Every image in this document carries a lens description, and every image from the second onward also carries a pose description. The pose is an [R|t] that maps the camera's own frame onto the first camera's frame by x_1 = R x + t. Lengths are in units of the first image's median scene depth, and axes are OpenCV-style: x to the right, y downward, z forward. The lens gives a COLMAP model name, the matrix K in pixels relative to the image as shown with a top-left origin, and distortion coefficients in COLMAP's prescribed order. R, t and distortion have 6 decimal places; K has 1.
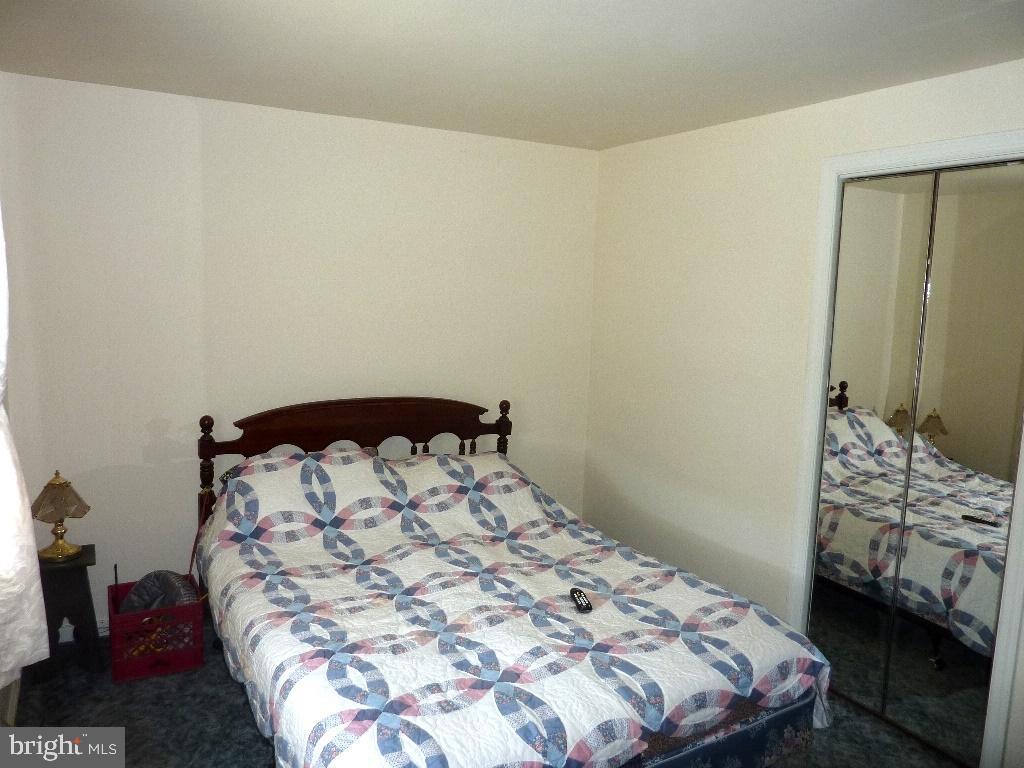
lens RADIAL K [[771.1, 0, 512.0], [0, 771.1, 384.0], [0, 0, 1]] dist [-0.032508, 0.003067]
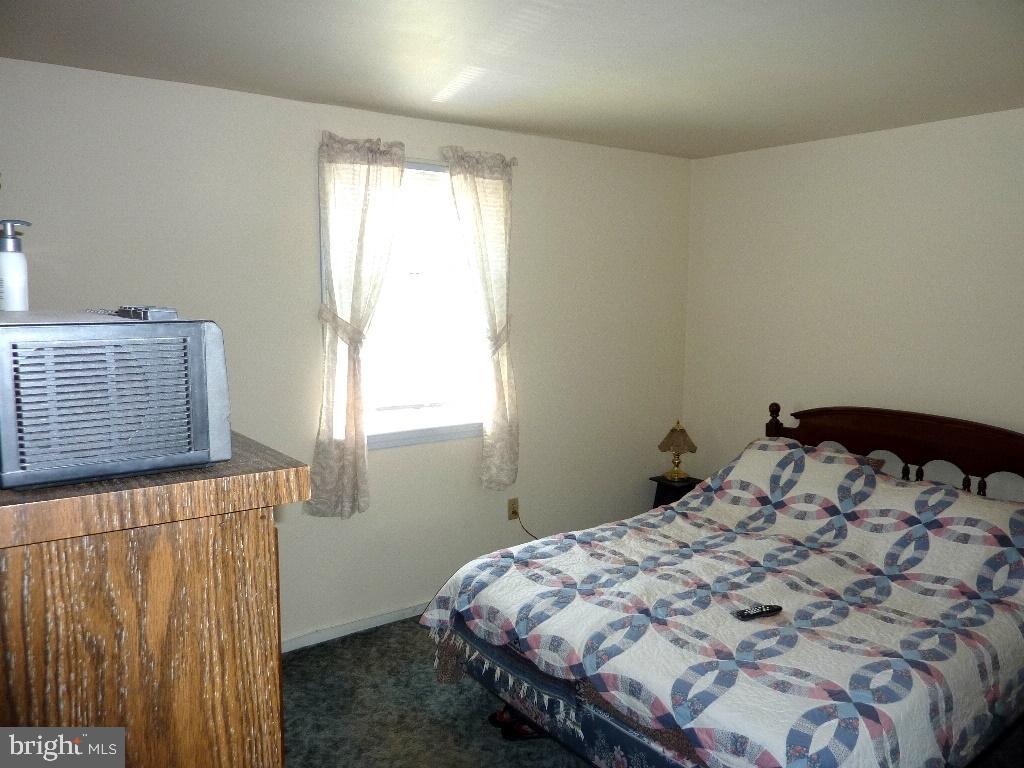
lens RADIAL K [[771.1, 0, 512.0], [0, 771.1, 384.0], [0, 0, 1]] dist [-0.032508, 0.003067]
pose [[0.125413, 0.094957, -0.987550, 0.833067], [-0.136580, 0.987584, 0.077615, -0.028176], [0.982658, 0.125145, 0.136825, 0.456534]]
